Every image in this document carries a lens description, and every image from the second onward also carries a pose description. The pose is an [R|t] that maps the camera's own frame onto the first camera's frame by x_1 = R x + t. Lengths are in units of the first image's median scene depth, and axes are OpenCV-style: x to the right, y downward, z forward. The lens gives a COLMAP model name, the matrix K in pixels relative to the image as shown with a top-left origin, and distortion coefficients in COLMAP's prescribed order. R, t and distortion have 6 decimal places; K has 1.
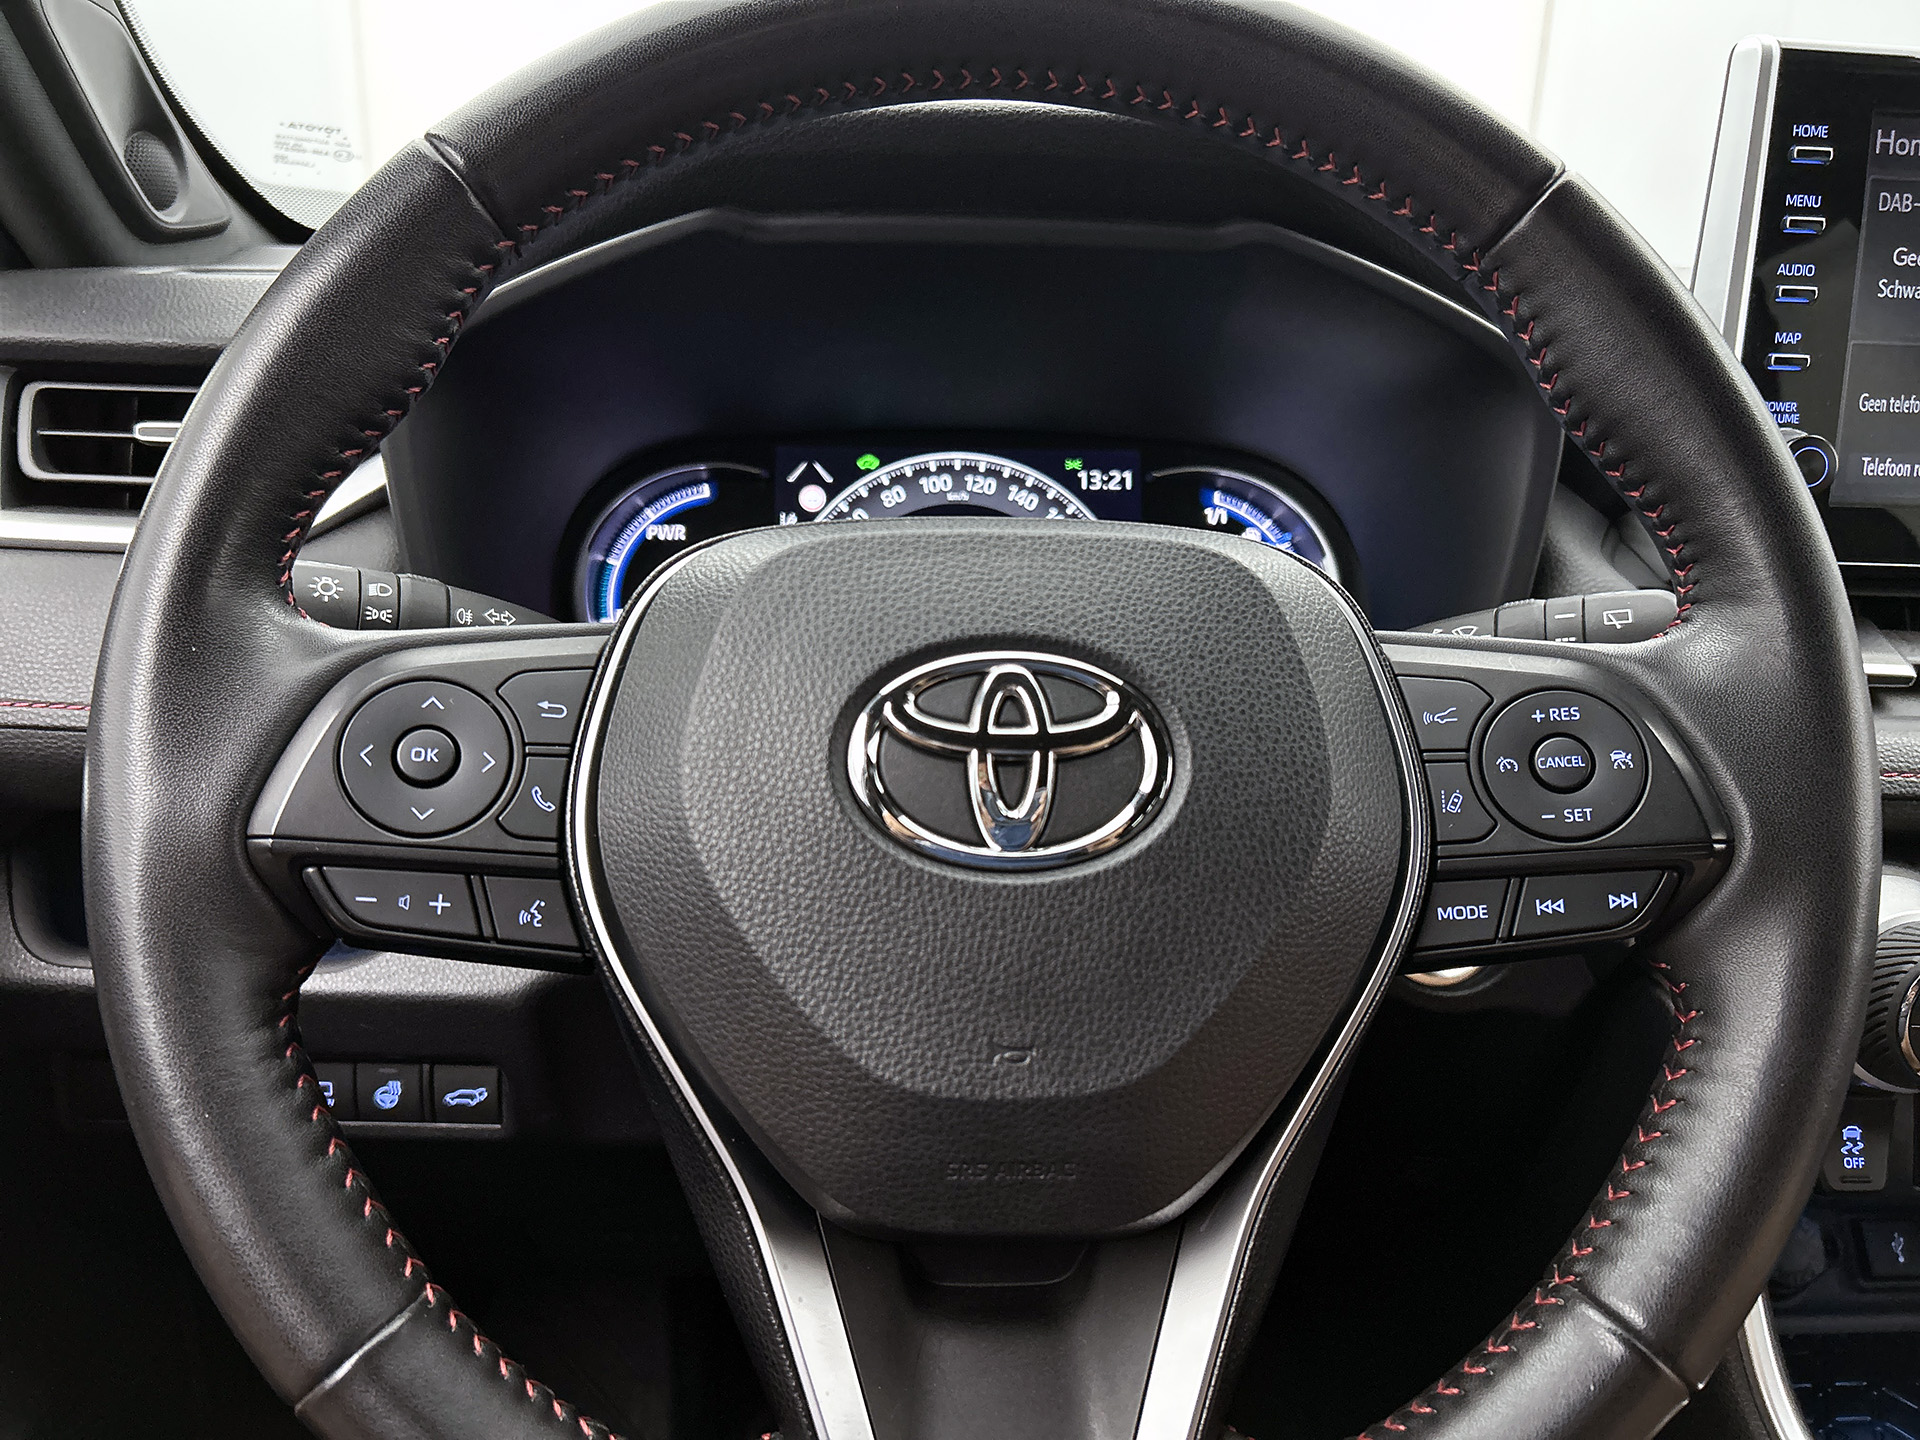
lens RADIAL K [[1472.6, 0, 960.0], [0, 1472.6, 720.0], [0, 0, 1]] dist [0.035395, -0.007366]
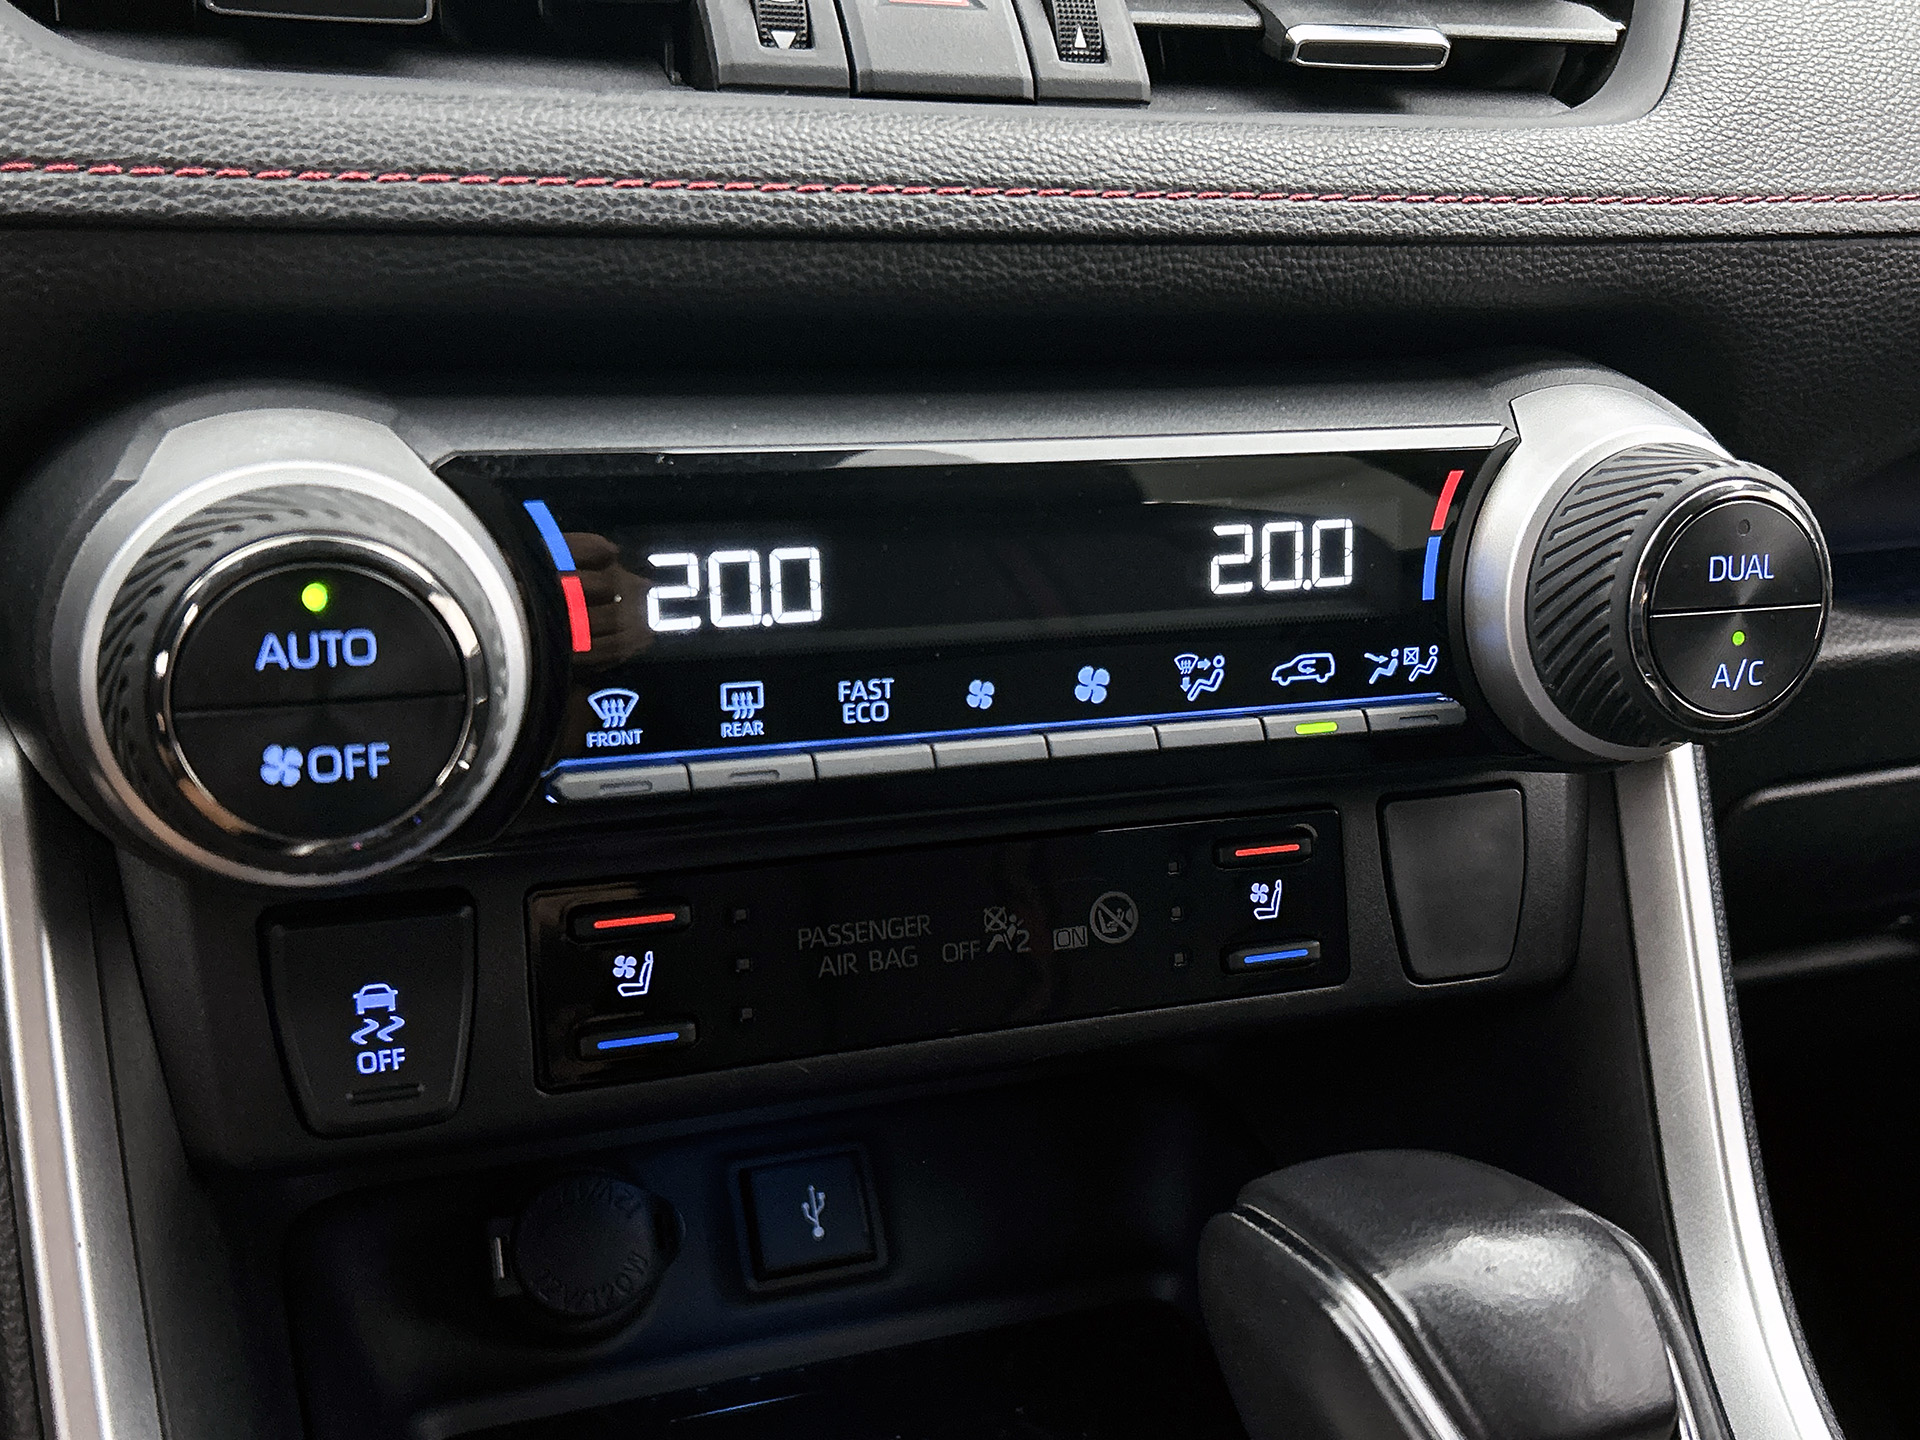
lens RADIAL K [[2099.5, 0, 967.3], [0, 2099.5, 727.4], [0, 0, 1]] dist [0.142724, -0.435046]
pose [[0.948129, -0.087111, 0.305719, 0.451685], [0.068044, 0.995045, 0.072501, 0.123988], [-0.310519, -0.047938, 0.949358, 0.255840]]
